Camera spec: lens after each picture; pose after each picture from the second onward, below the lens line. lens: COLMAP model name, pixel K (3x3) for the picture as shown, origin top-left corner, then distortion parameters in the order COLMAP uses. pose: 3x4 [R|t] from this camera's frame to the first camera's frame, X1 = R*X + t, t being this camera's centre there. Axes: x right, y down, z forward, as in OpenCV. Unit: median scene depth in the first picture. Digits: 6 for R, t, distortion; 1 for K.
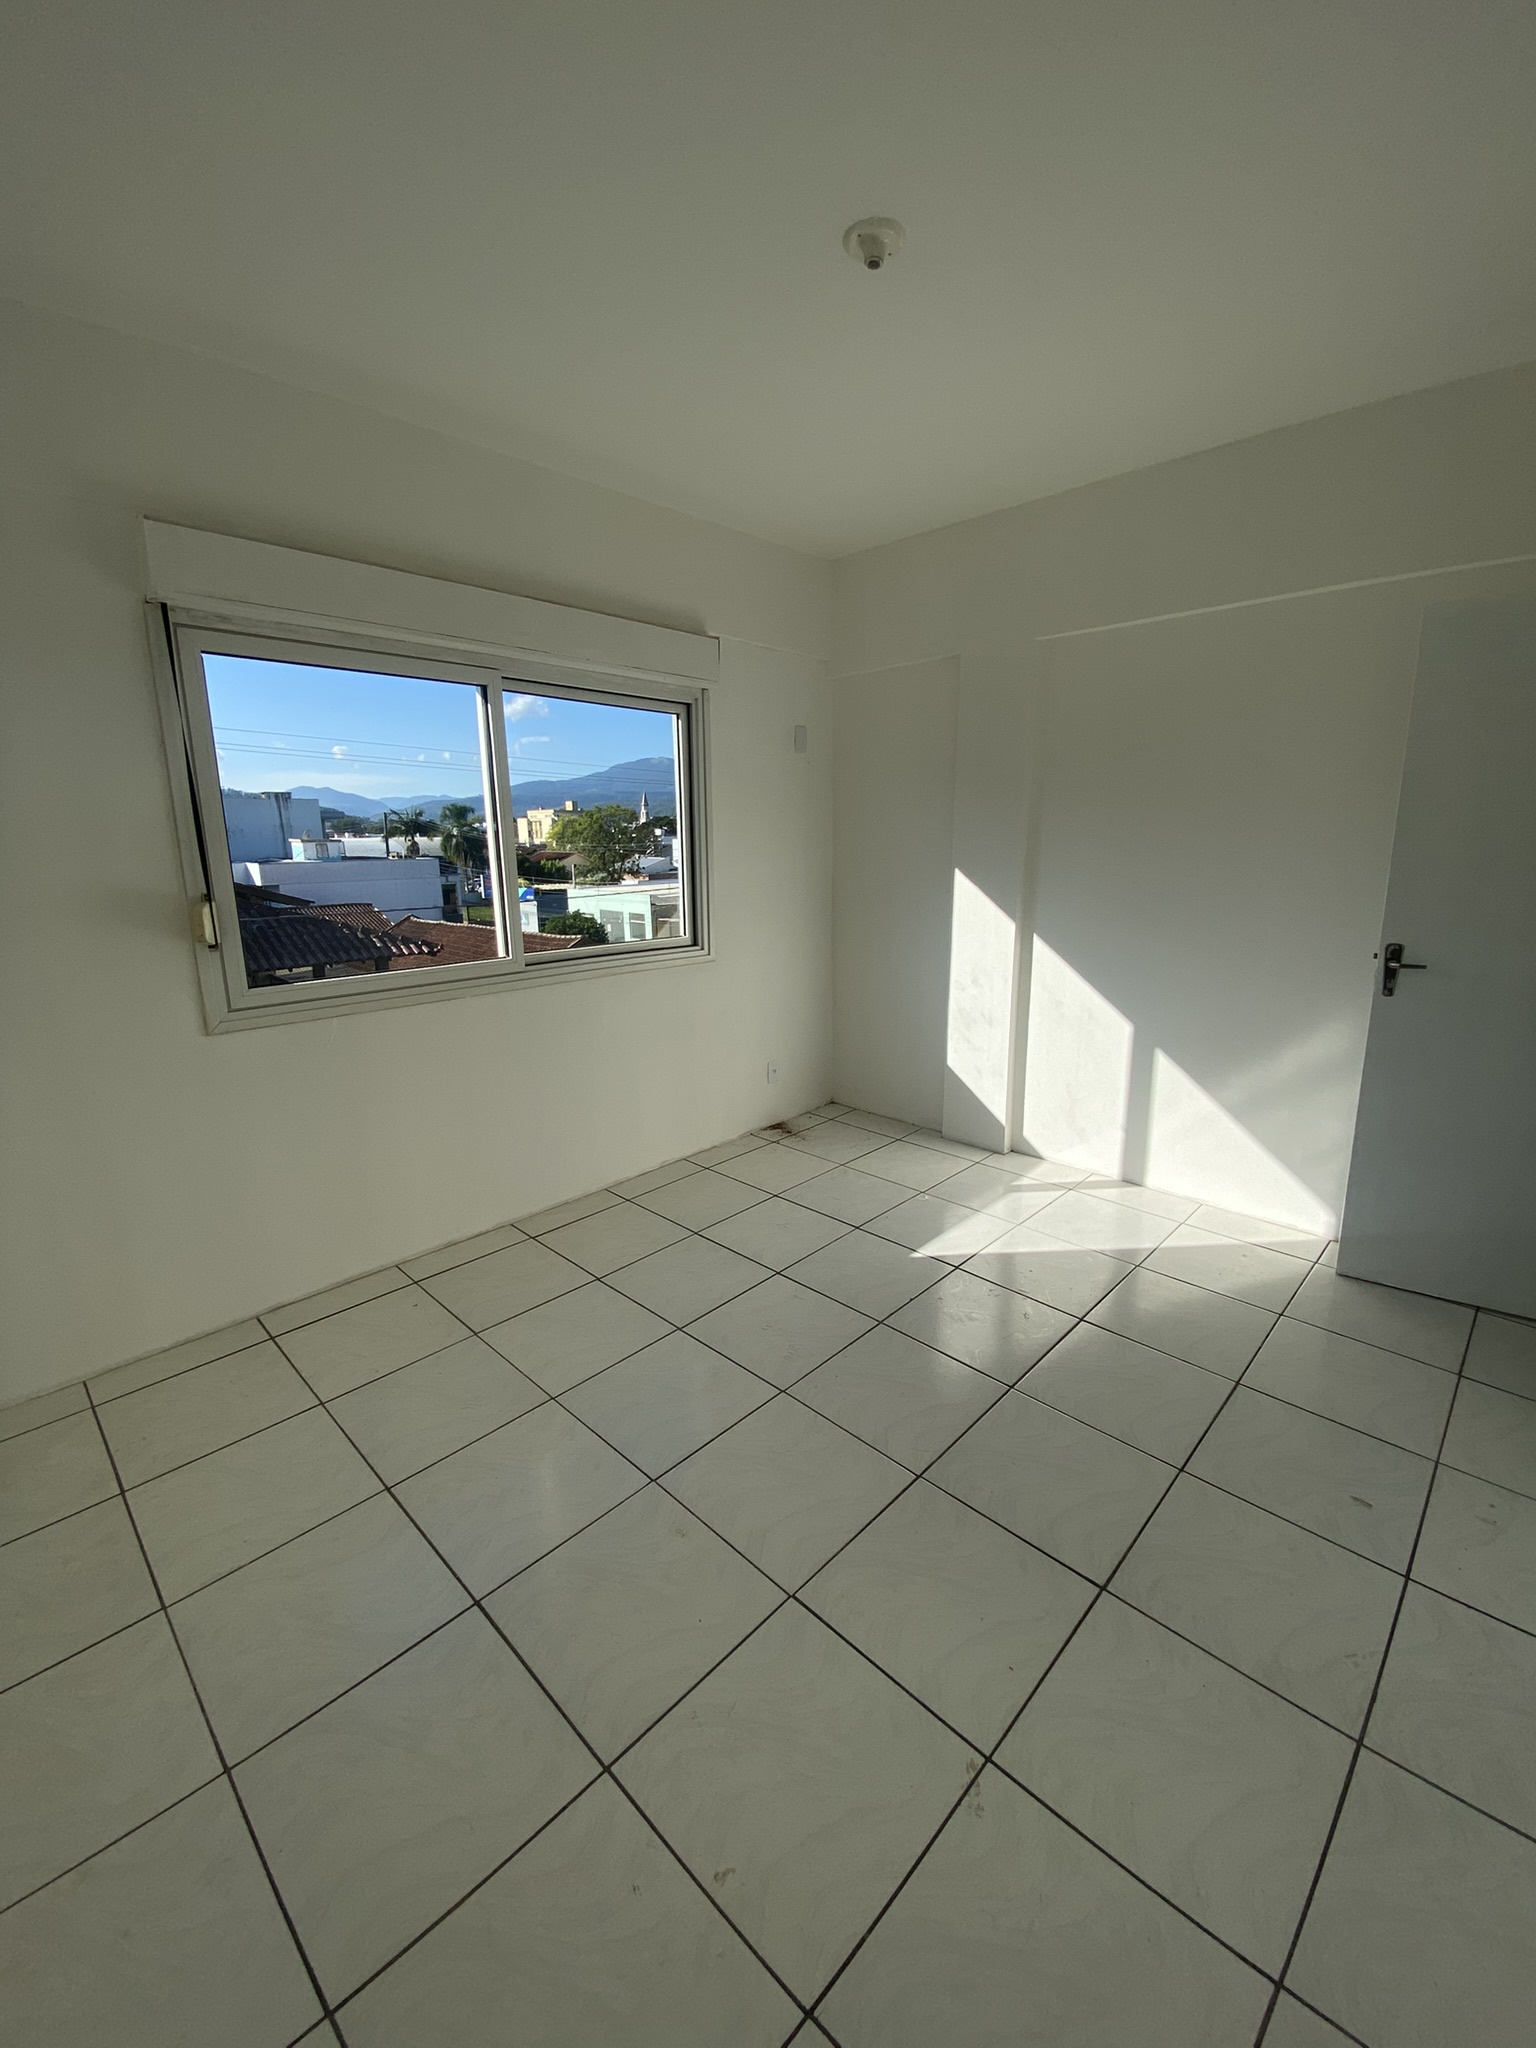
lens RADIAL K [[830.5, 0, 773.5], [0, 830.5, 1027.4], [0, 0, 1]] dist [-0.012402, -0.004065]
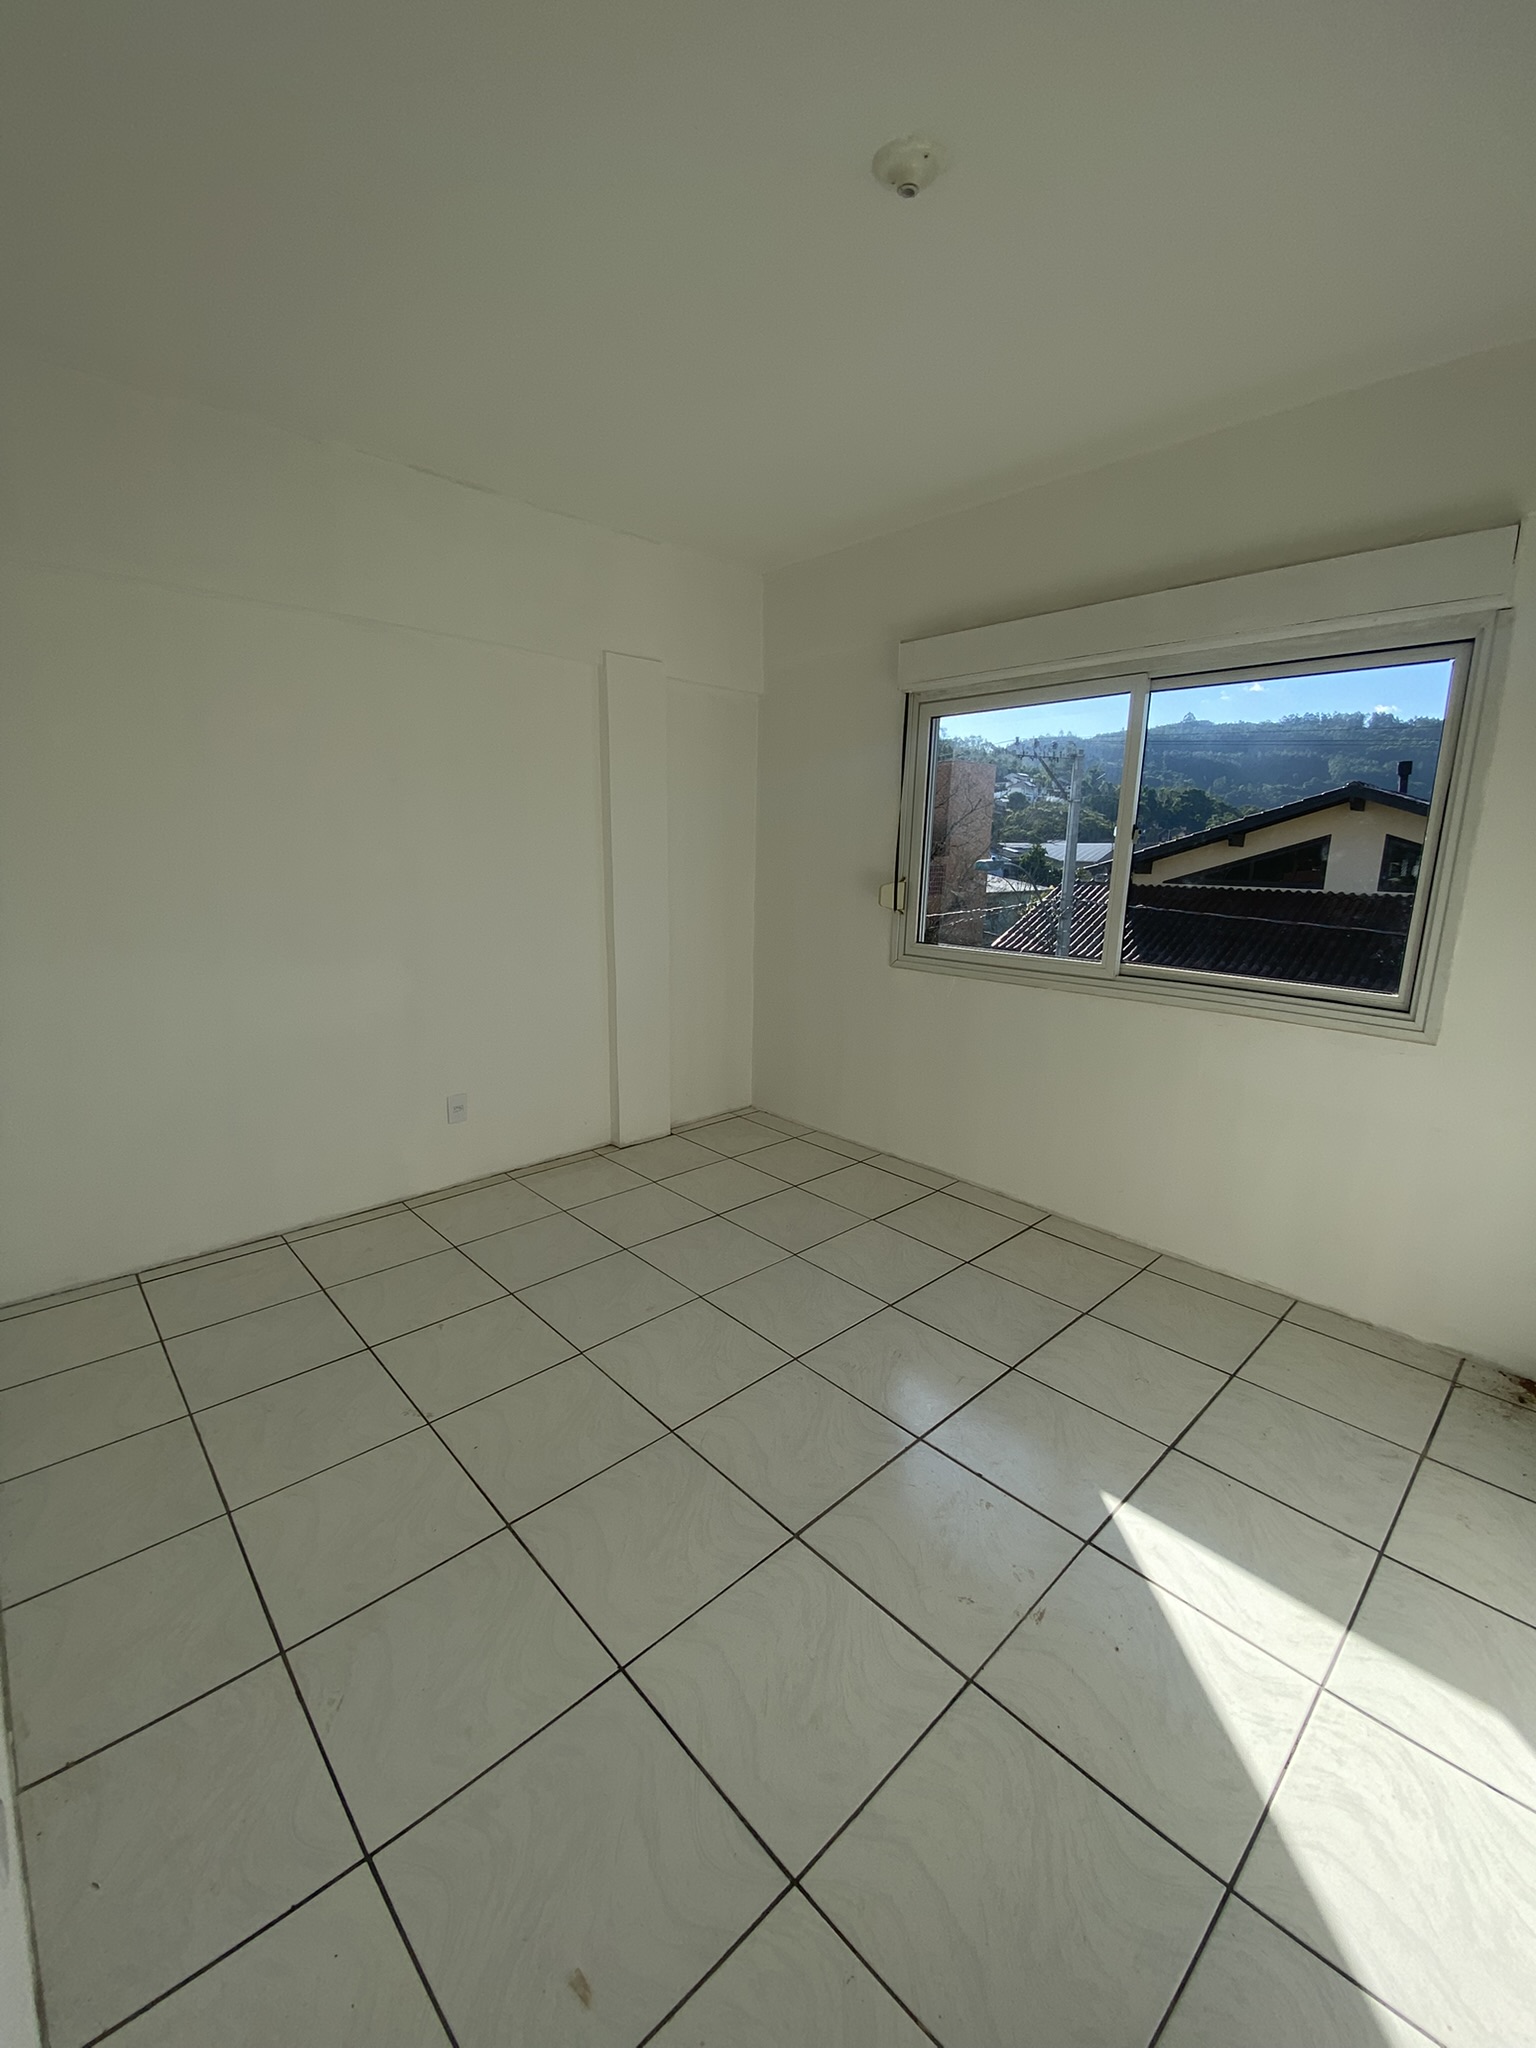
lens RADIAL K [[830.5, 0, 754.4], [0, 830.5, 1034.1], [0, 0, 1]] dist [-0.012402, -0.004065]
pose [[-0.083054, 0.227867, -0.970144, 0.250830], [-0.236044, 0.941306, 0.241301, -0.051800], [0.968187, 0.249038, -0.024393, 0.226795]]
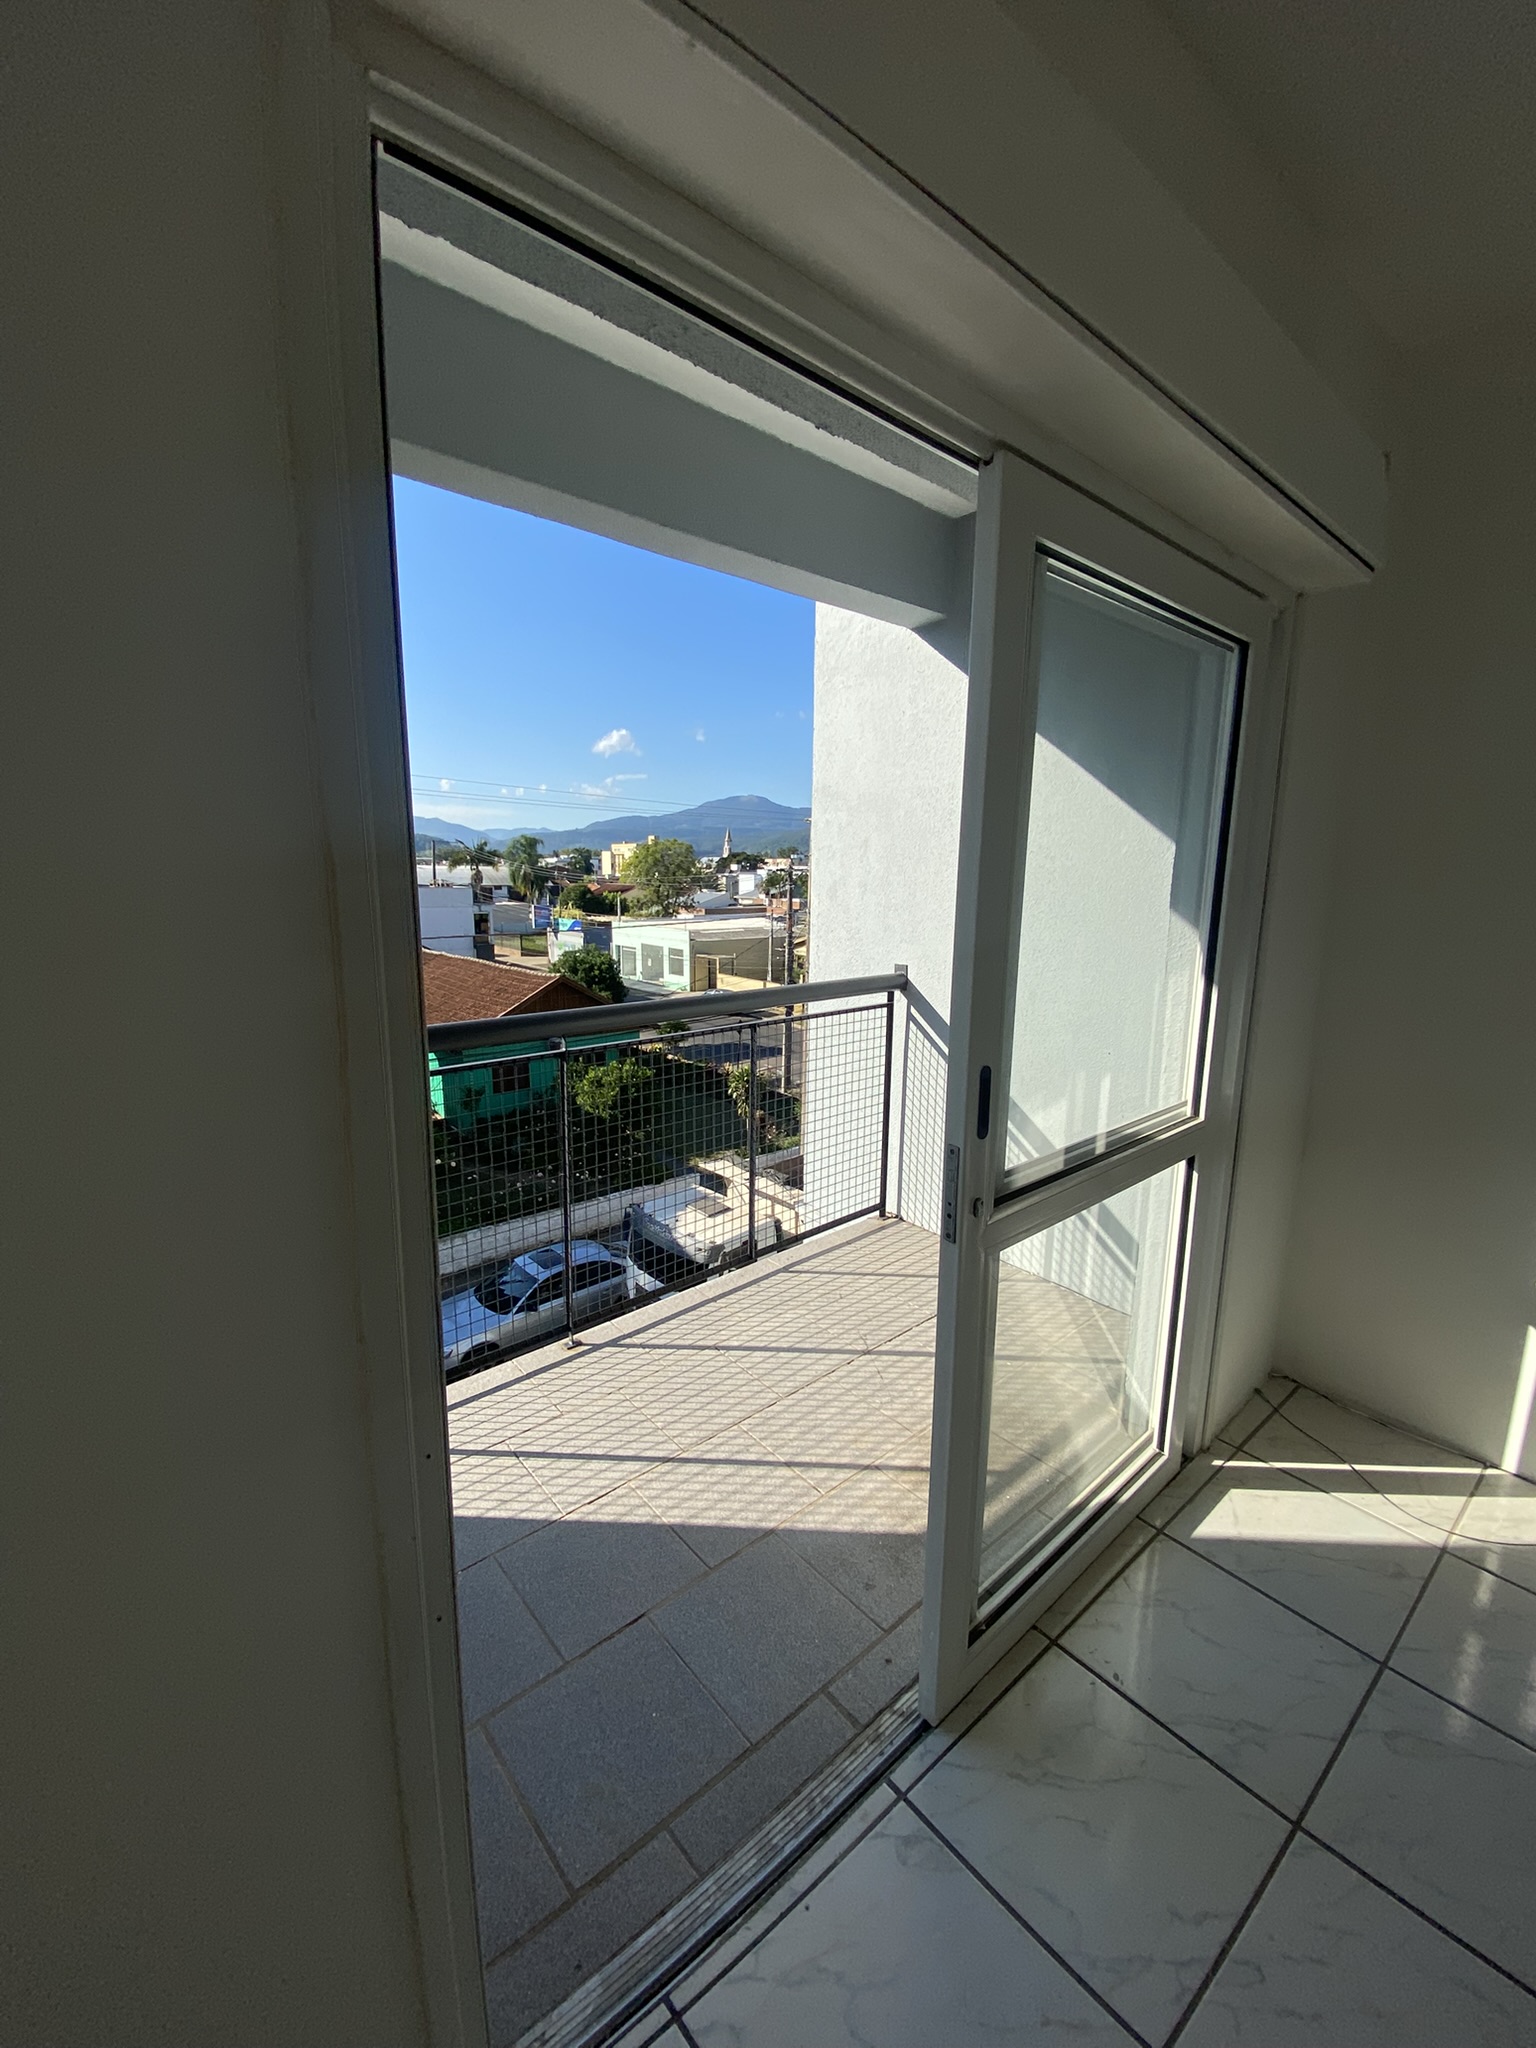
lens RADIAL K [[830.5, 0, 772.2], [0, 830.5, 1008.6], [0, 0, 1]] dist [-0.012402, -0.004065]
pose [[0.993846, 0.039011, -0.103672, 0.057056], [-0.045643, 0.997008, -0.062392, -0.015281], [0.100928, 0.066740, 0.992653, 0.065846]]
